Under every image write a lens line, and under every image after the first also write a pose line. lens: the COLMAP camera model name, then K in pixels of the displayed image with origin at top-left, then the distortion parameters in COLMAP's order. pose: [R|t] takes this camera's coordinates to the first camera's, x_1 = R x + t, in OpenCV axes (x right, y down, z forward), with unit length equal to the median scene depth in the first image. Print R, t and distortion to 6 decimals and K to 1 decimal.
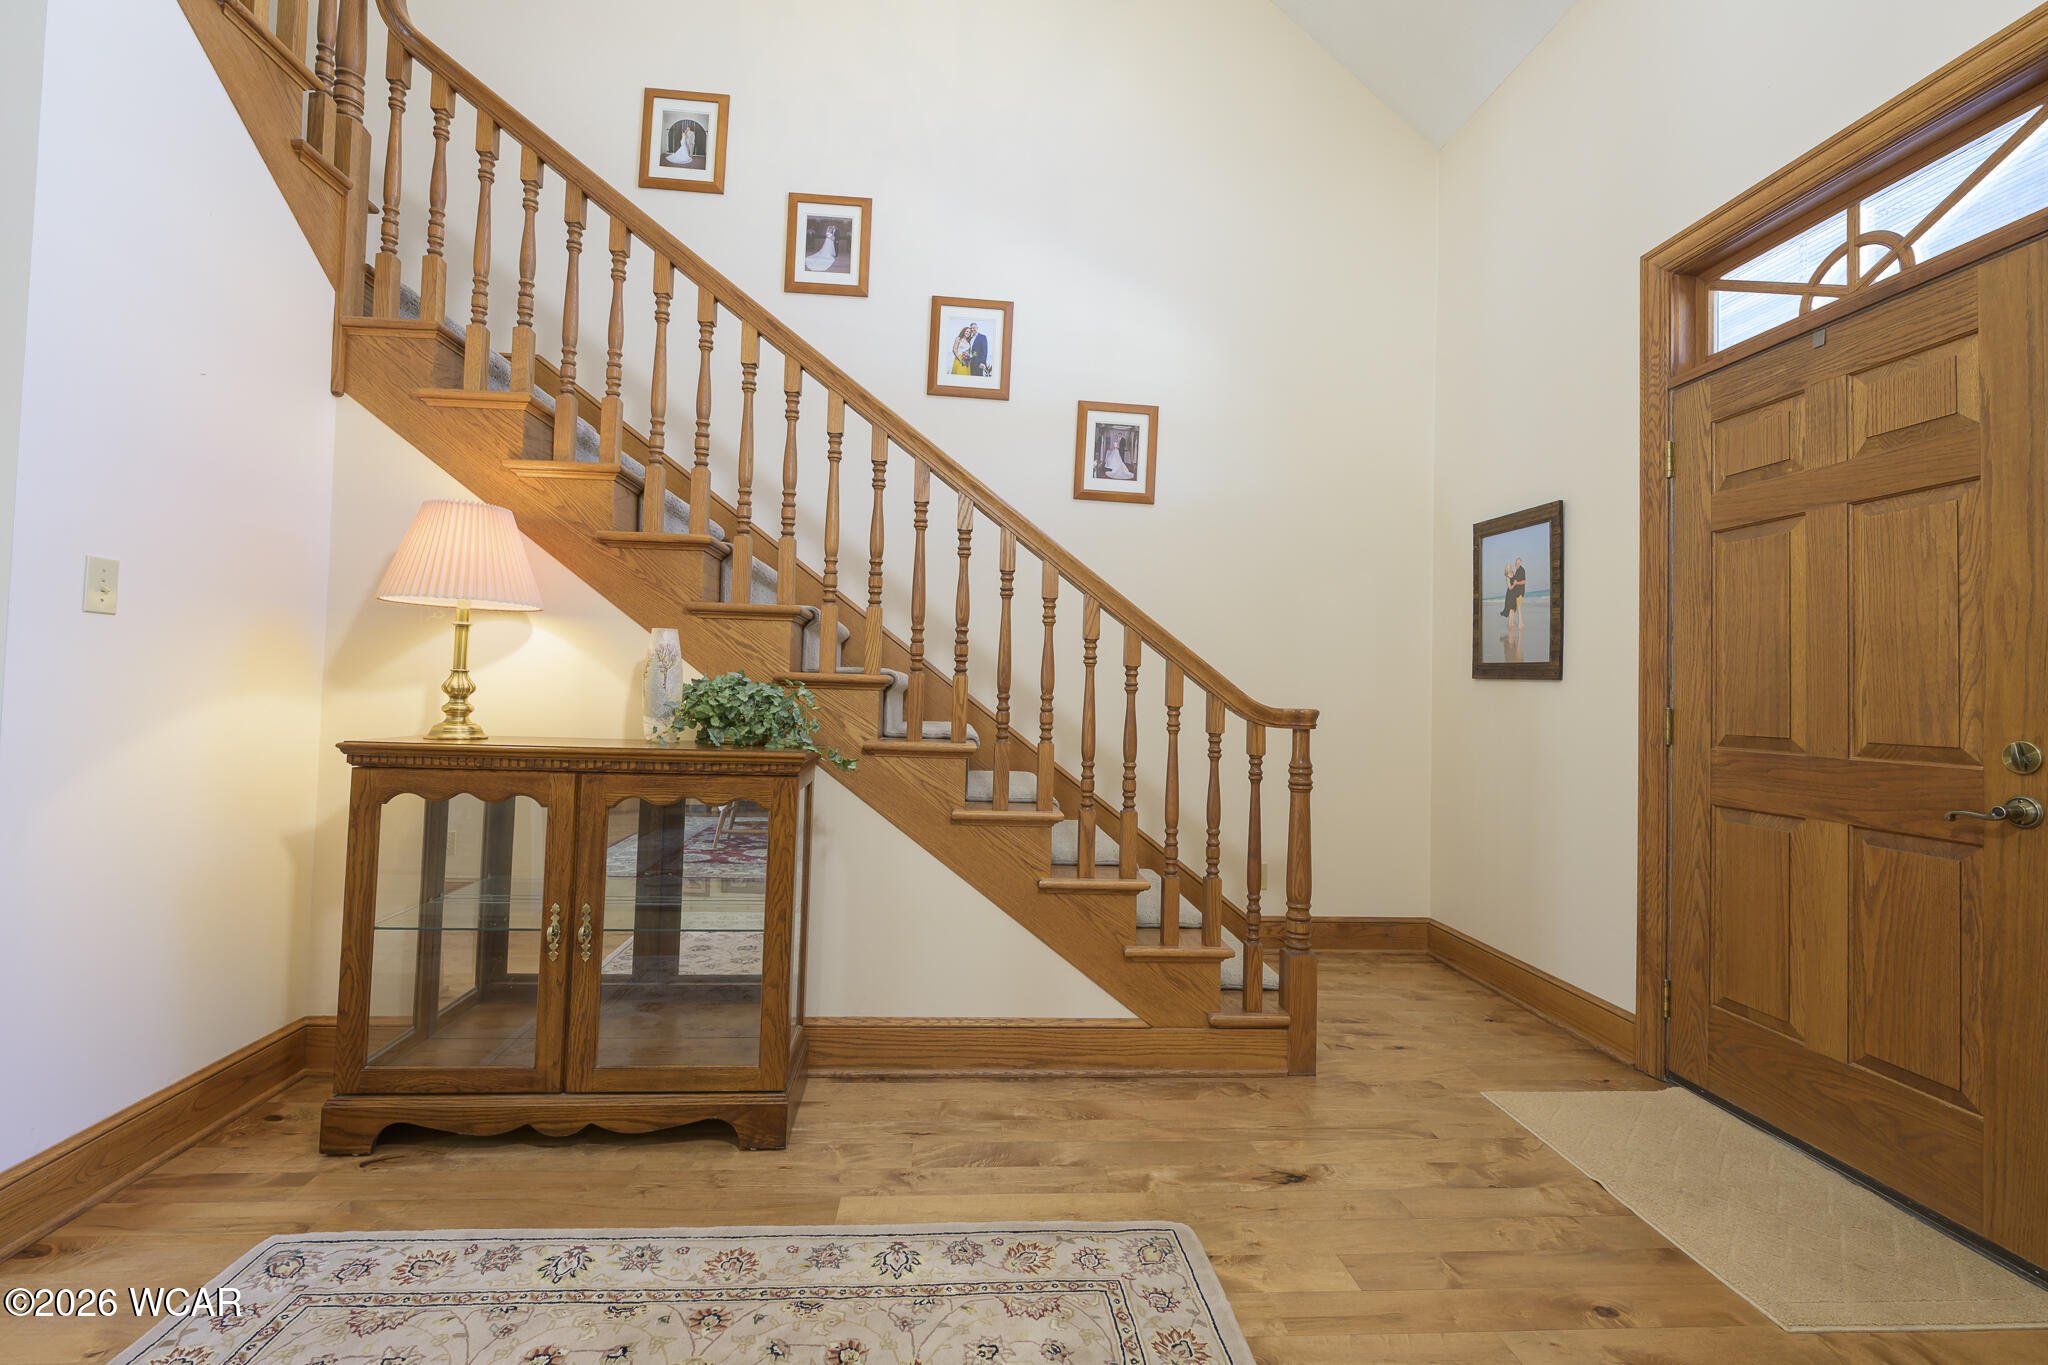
lens RADIAL K [[891.0, 0, 1008.9], [0, 891.0, 661.2], [0, 0, 1]] dist [-0.000380, -0.000099]
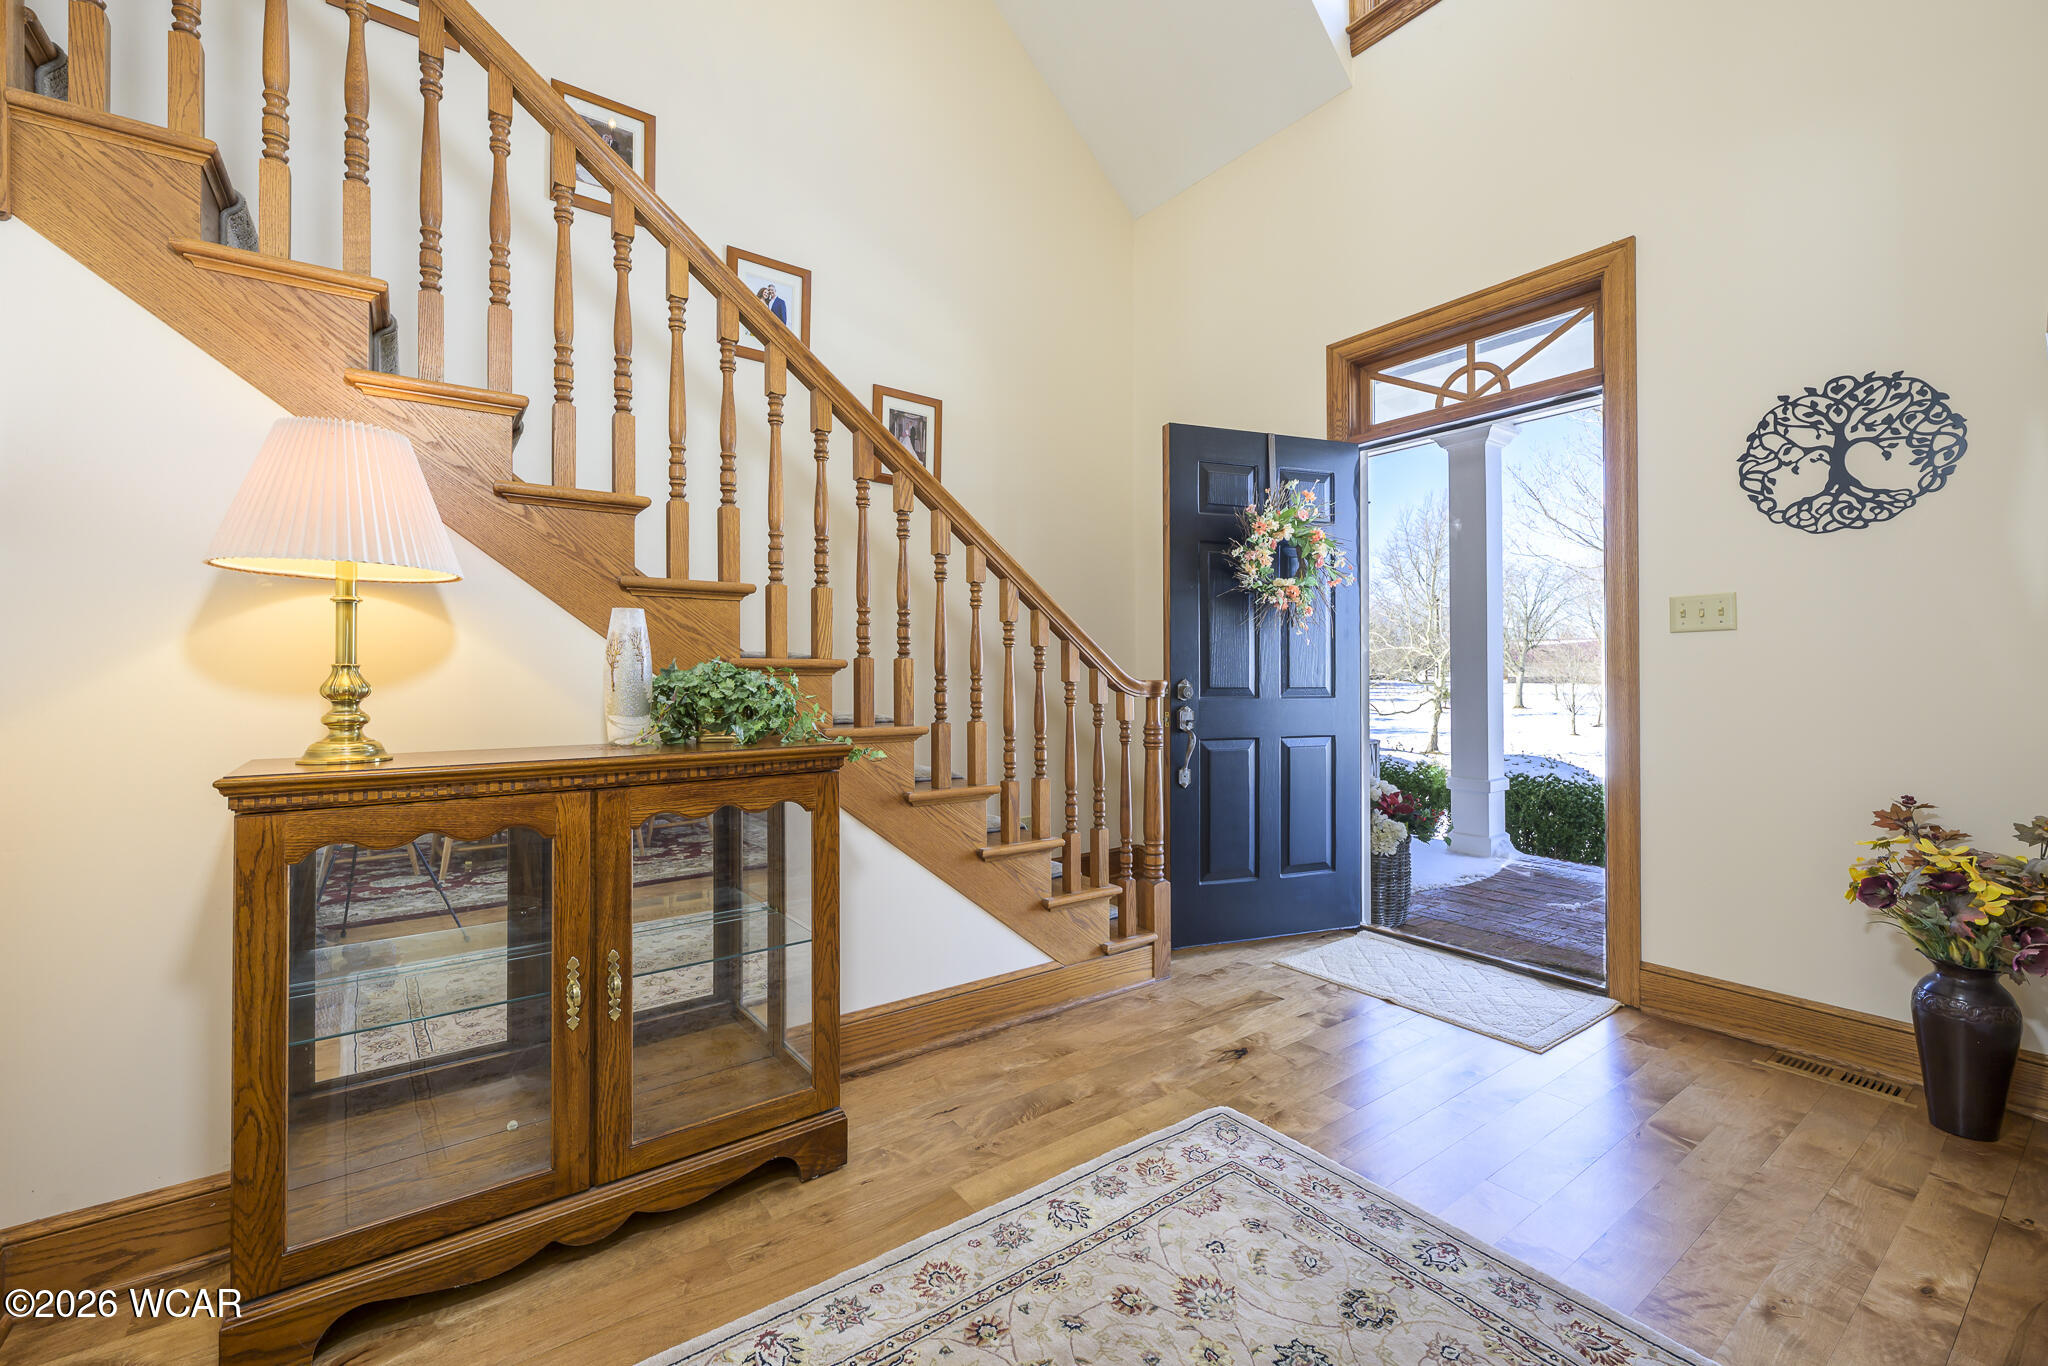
lens RADIAL K [[850.6, 0, 1018.1], [0, 850.6, 667.9], [0, 0, 1]] dist [-0.000447, -0.000006]
pose [[0.850244, -0.026388, 0.525726, -0.493702], [0.008161, 0.999283, 0.036960, -0.007778], [-0.526325, -0.027135, 0.849851, 0.139467]]
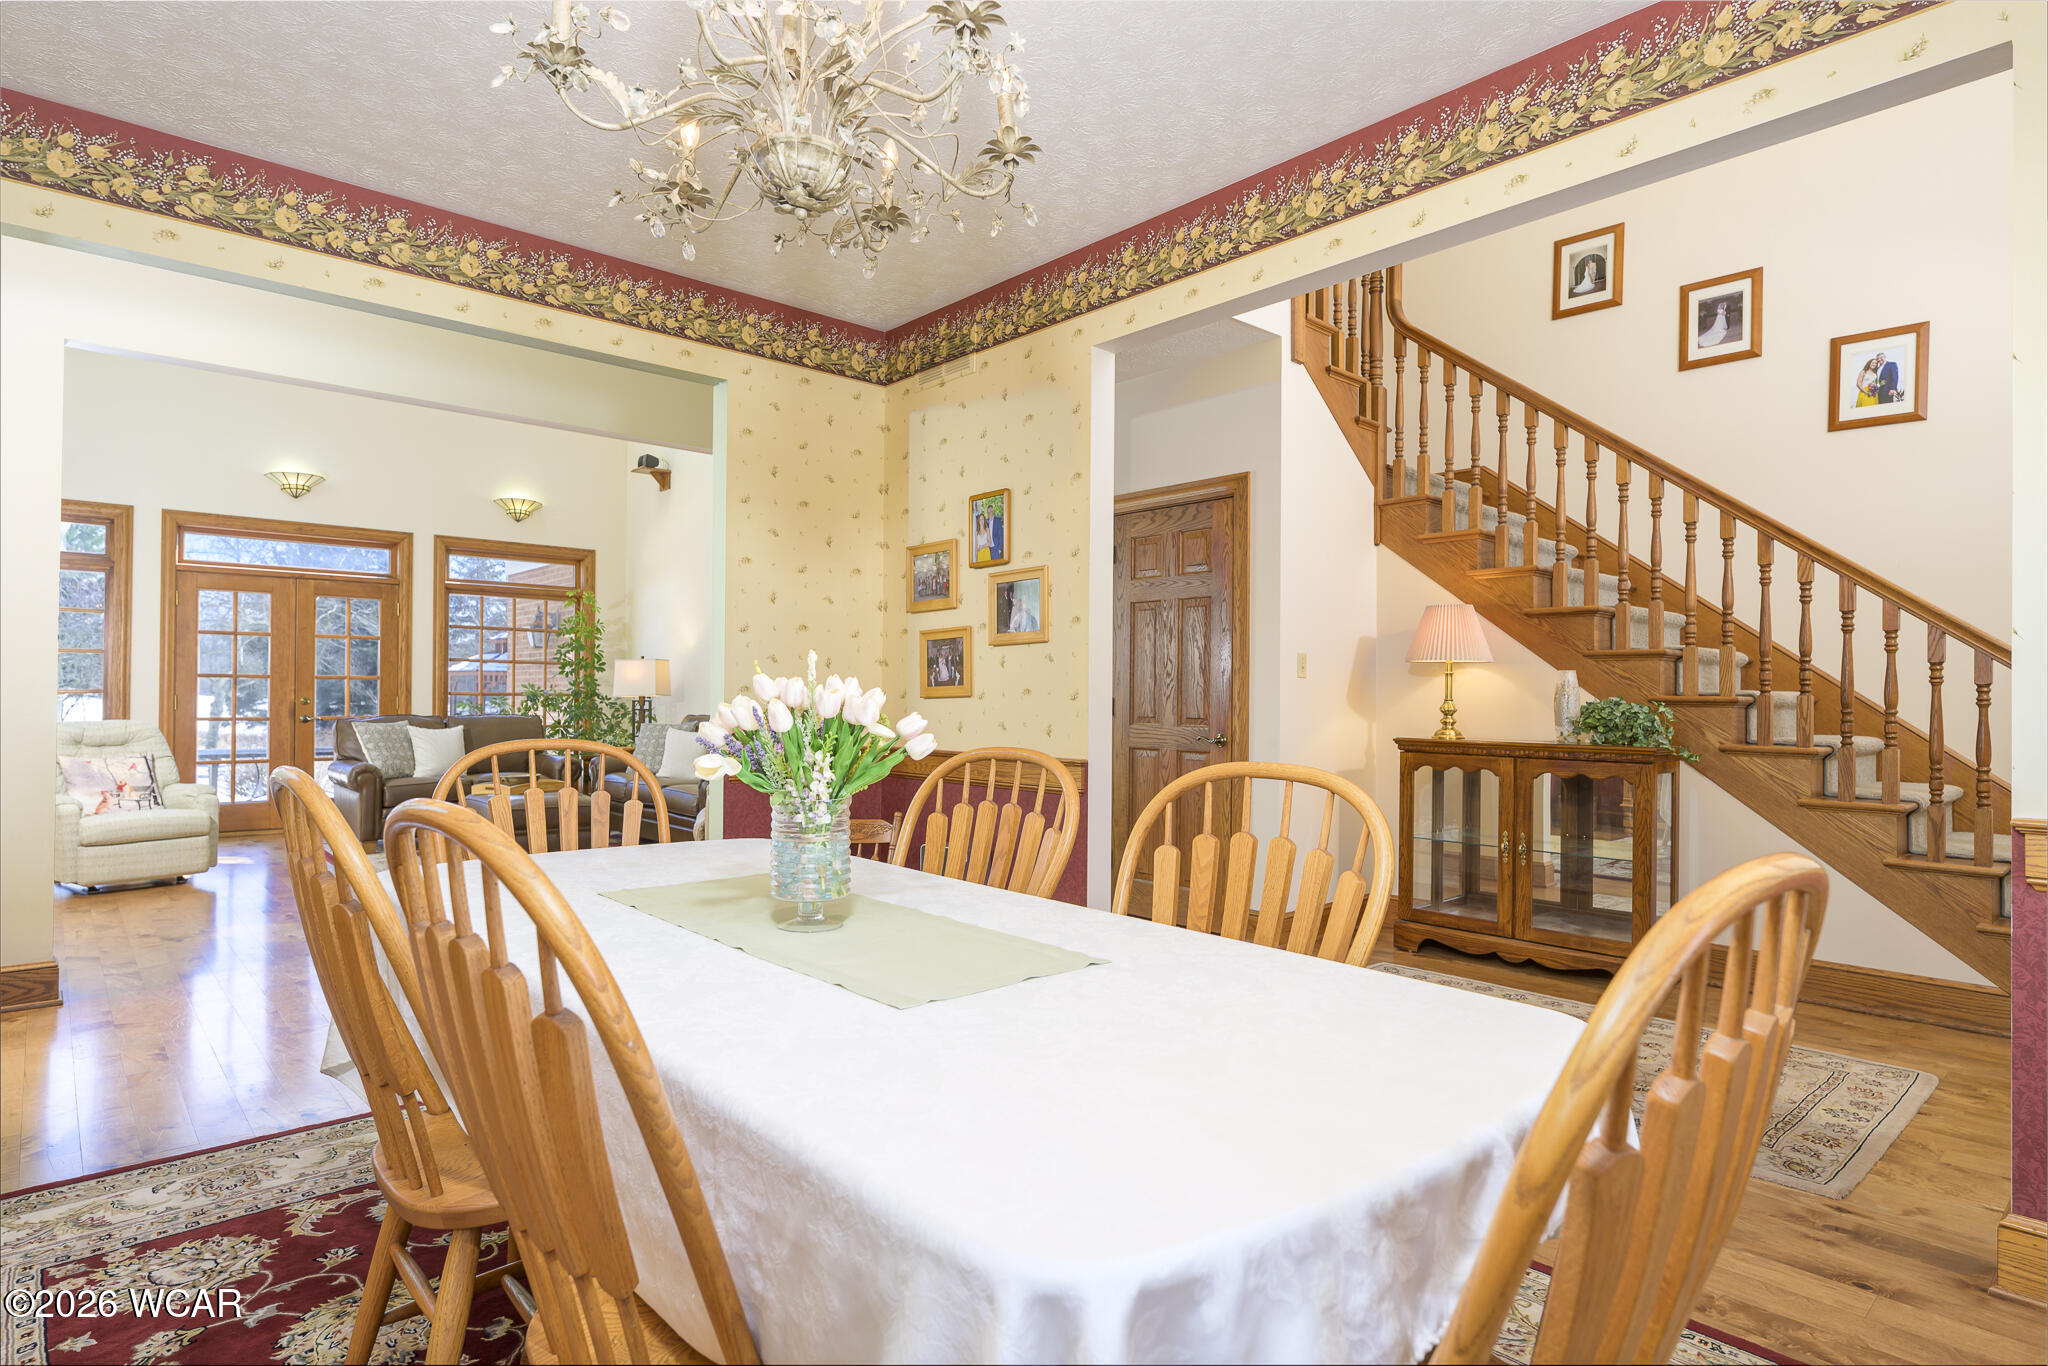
lens RADIAL K [[1124.3, 0, 1024.0], [0, 1124.3, 683.0], [0, 0, 1]] dist [-0.001101, 0.000599]
pose [[0.632633, -0.029976, -0.773872, 0.541119], [0.034583, 0.999347, -0.010438, -0.026088], [0.773679, -0.020159, 0.633257, -0.996770]]
